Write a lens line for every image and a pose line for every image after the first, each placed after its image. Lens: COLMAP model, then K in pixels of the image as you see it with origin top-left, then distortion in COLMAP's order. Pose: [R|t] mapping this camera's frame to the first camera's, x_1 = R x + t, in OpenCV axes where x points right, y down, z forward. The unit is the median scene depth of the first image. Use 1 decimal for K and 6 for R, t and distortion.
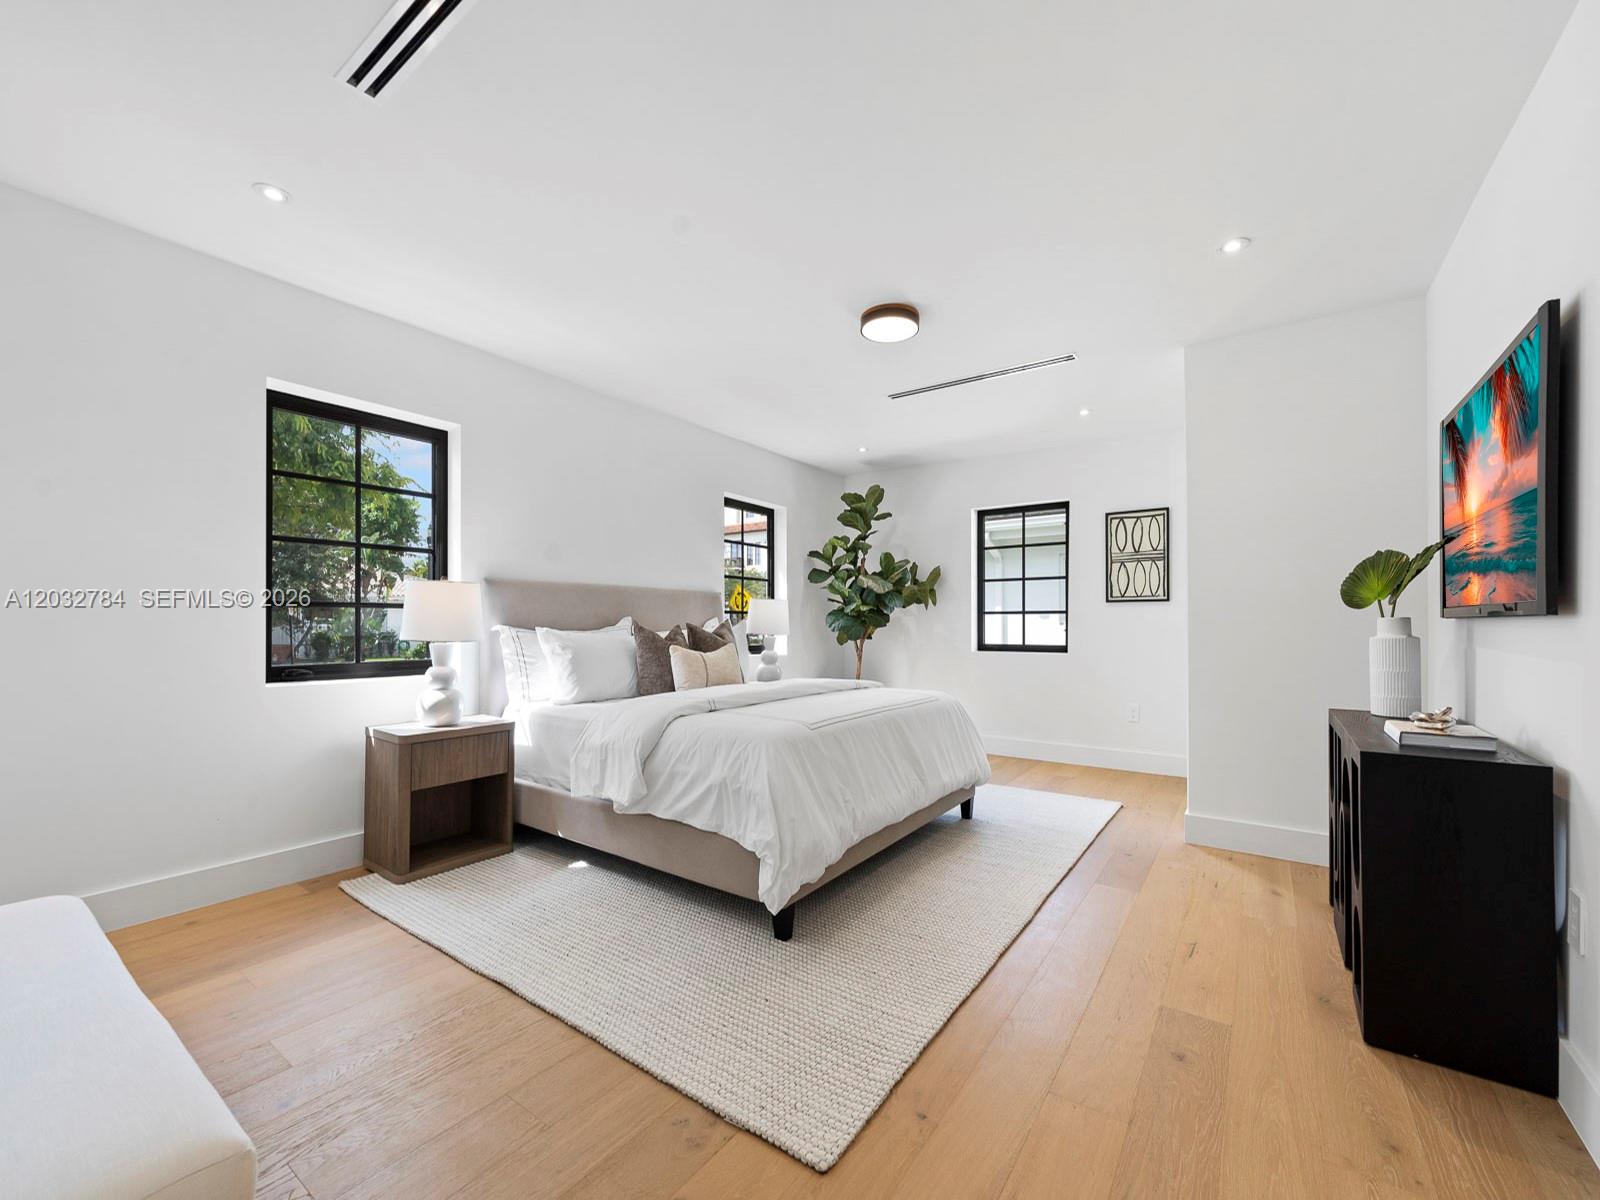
lens RADIAL K [[657.3, 0, 805.8], [0, 657.3, 596.8], [0, 0, 1]] dist [0.000610, -0.002532]
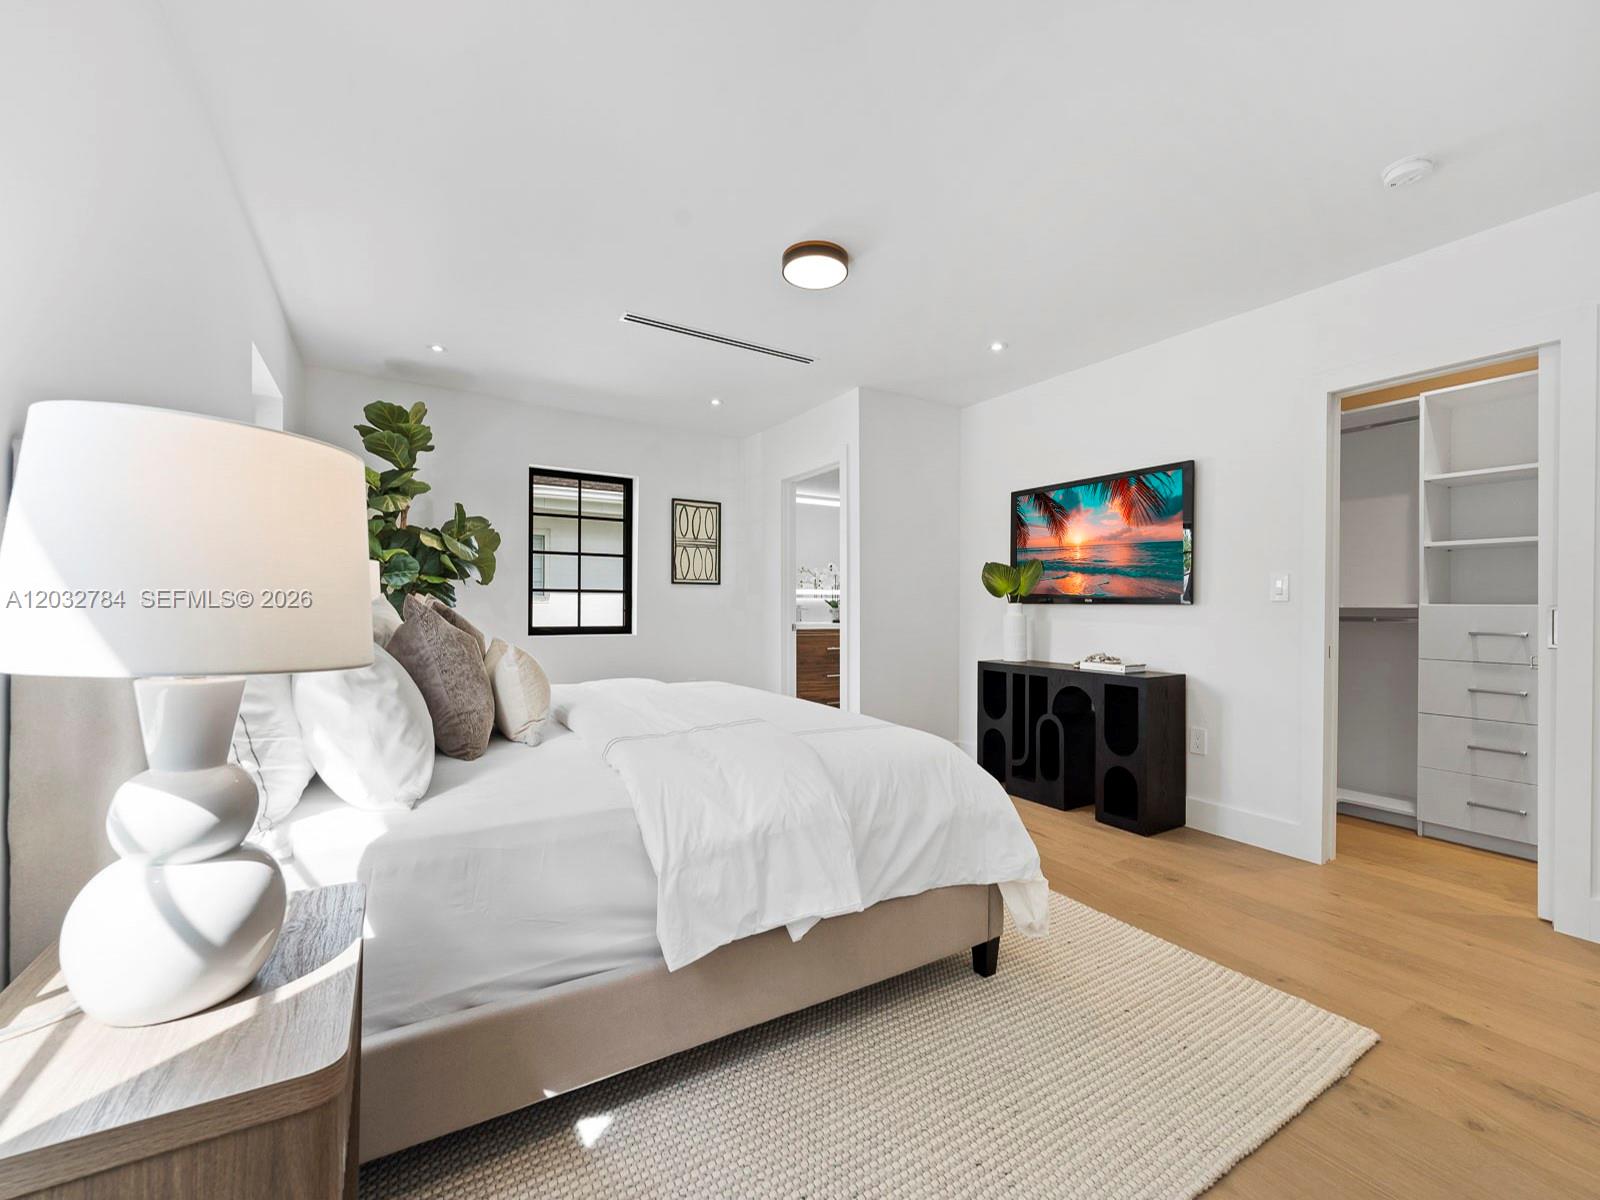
lens RADIAL K [[657.3, 0, 794.1], [0, 657.3, 585.1], [0, 0, 1]] dist [0.000610, -0.002532]
pose [[0.391932, 0.030875, 0.919476, -0.432049], [-0.045043, 0.998882, -0.014342, 0.016915], [-0.918891, -0.035795, 0.392885, 0.419480]]
